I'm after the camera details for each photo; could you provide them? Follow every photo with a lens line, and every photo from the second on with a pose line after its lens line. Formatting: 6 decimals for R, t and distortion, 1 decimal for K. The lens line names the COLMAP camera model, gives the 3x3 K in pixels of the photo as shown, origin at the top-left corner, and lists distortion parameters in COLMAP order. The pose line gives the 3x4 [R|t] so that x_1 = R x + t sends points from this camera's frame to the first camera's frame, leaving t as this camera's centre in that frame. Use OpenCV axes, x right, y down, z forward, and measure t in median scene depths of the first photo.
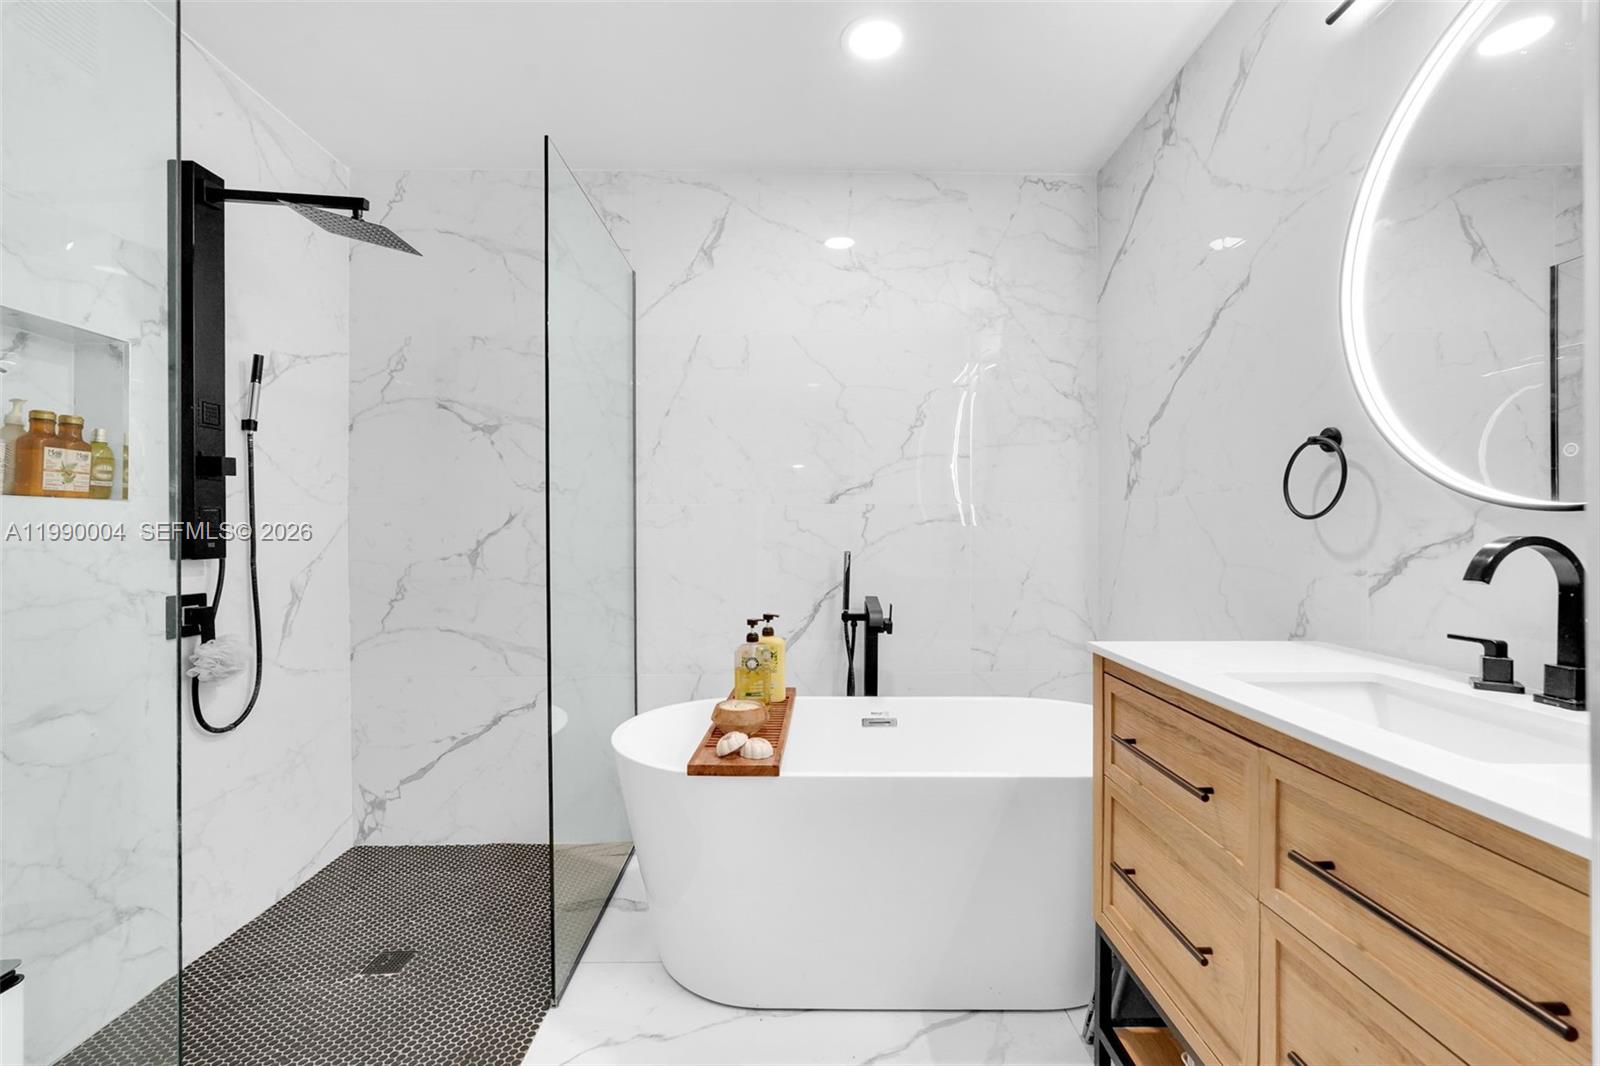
lens RADIAL K [[720.0, 0, 805.4], [0, 720.0, 544.7], [0, 0, 1]] dist [-0.020261, 0.010547]
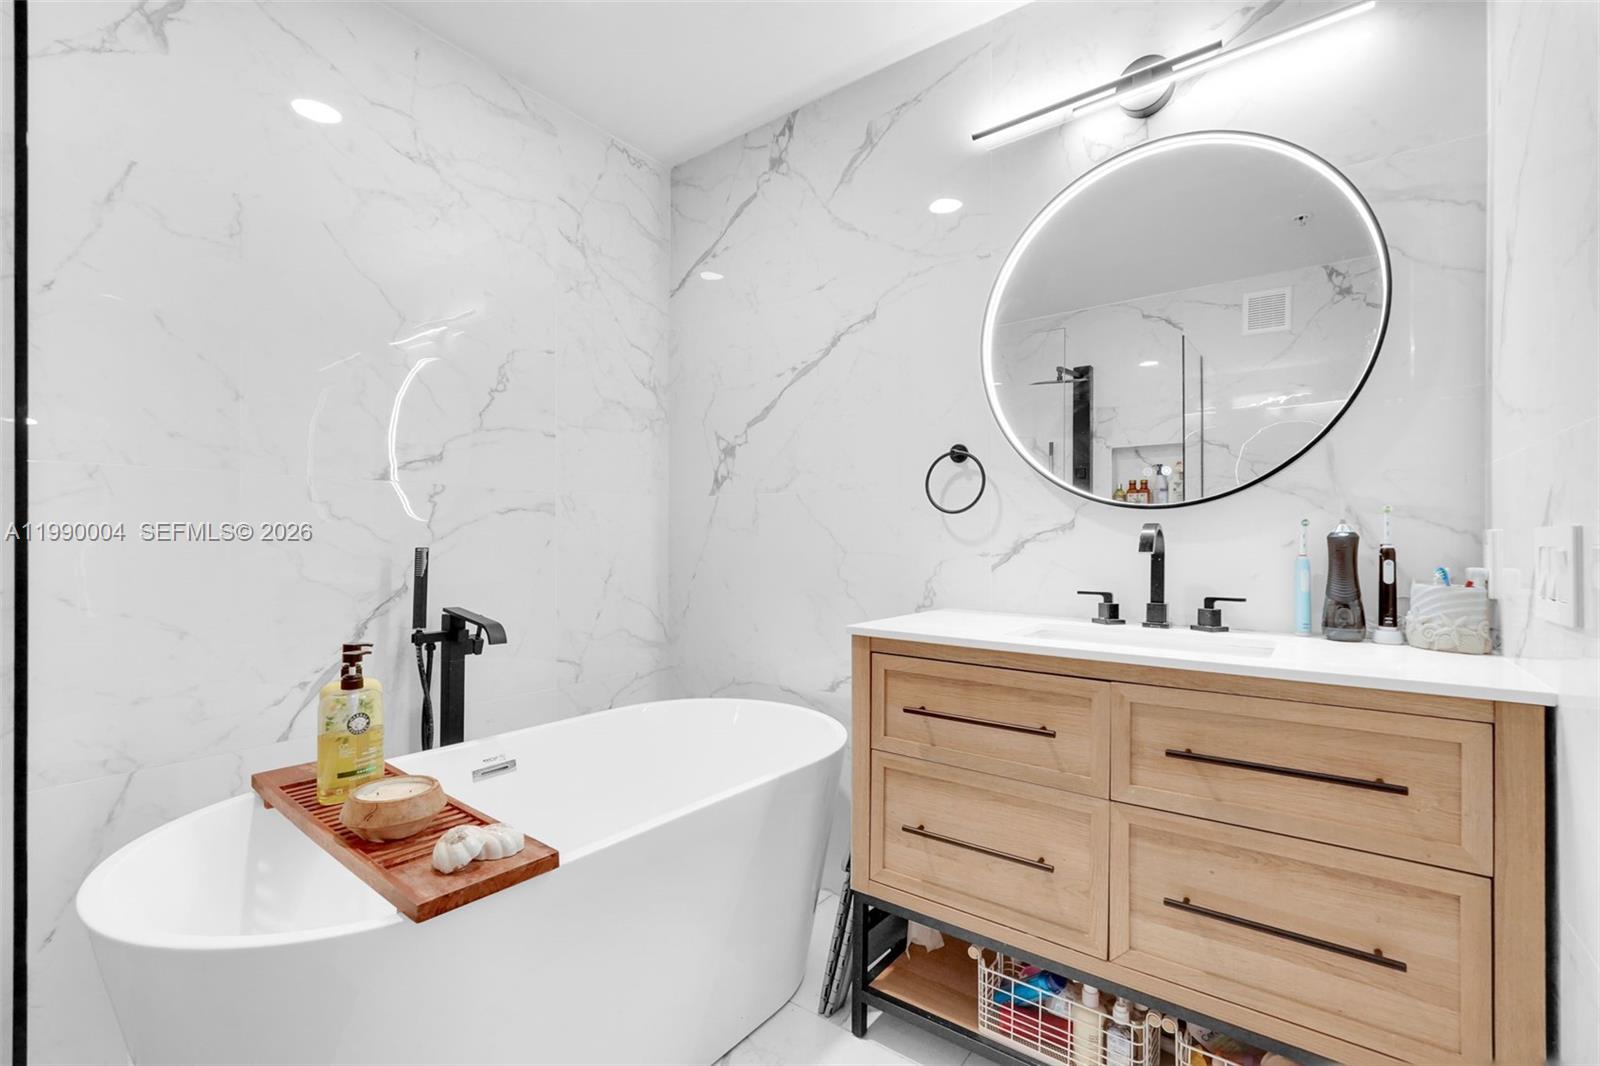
lens RADIAL K [[720.0, 0, 805.4], [0, 720.0, 544.7], [0, 0, 1]] dist [-0.020261, 0.010547]
pose [[0.593219, -0.003843, 0.805032, -0.357417], [0.010678, 0.999938, -0.003095, 0.015554], [-0.804971, 0.010432, 0.593223, 0.322405]]
